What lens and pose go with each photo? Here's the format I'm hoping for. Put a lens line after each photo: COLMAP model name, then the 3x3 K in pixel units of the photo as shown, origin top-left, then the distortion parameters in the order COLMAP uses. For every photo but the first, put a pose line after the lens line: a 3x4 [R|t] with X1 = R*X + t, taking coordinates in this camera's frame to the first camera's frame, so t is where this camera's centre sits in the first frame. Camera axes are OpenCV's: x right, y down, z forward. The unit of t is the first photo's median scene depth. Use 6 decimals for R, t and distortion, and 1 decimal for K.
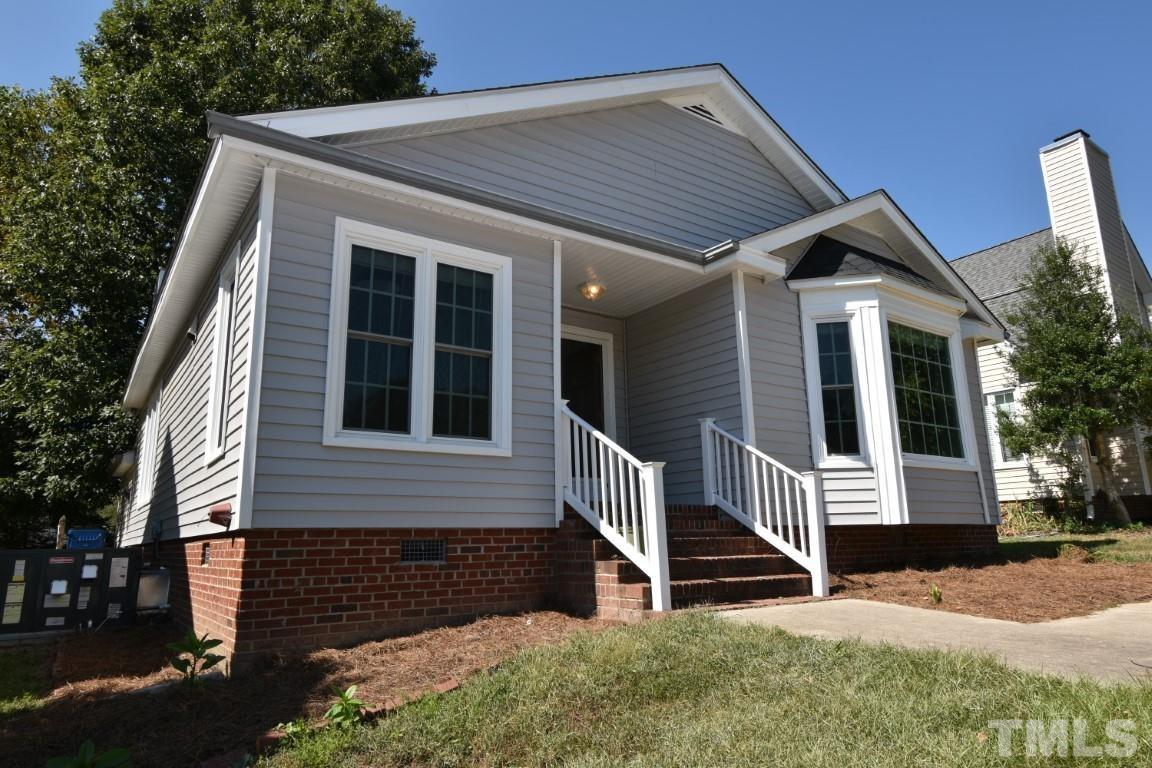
lens RADIAL K [[716.8, 0, 576.0], [0, 716.8, 384.0], [0, 0, 1]] dist [-0.002477, -0.000284]
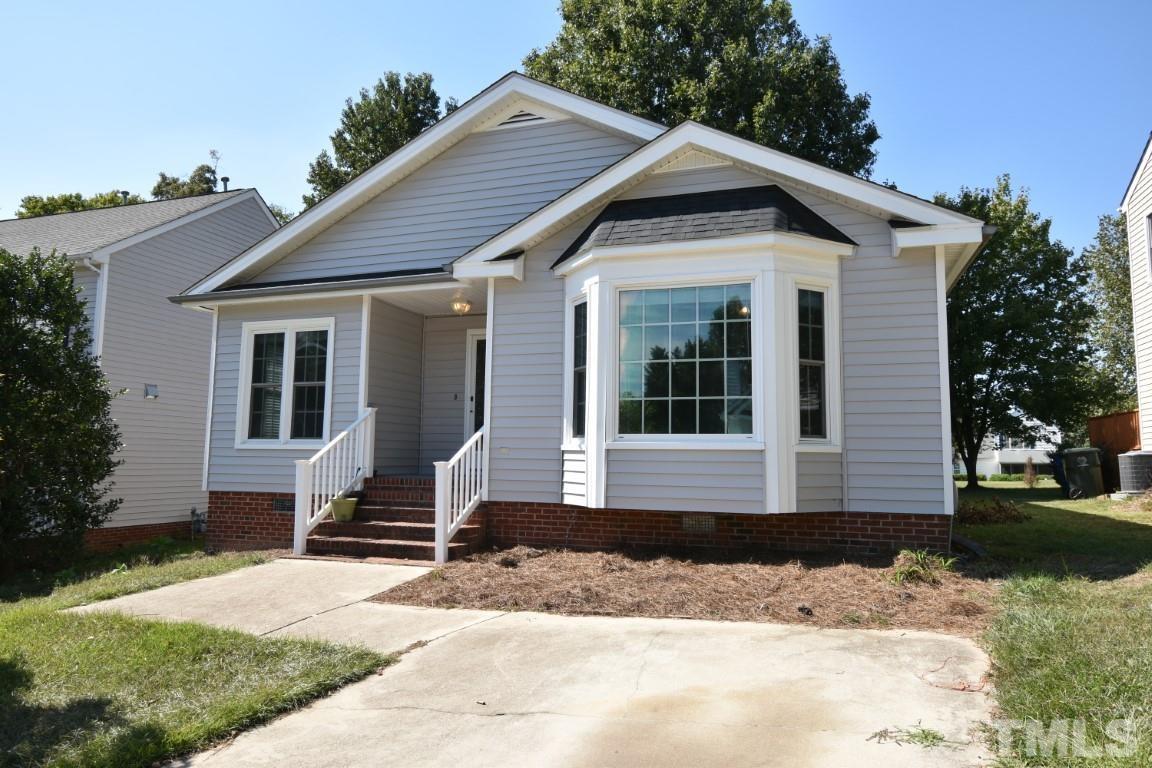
lens RADIAL K [[735.8, 0, 576.0], [0, 735.8, 384.0], [0, 0, 1]] dist [0.000532, 0.000063]
pose [[0.593771, -0.059928, -0.802399, 1.556142], [0.151804, 0.987658, 0.038570, -0.020340], [0.790184, -0.144710, 0.595540, 0.495905]]
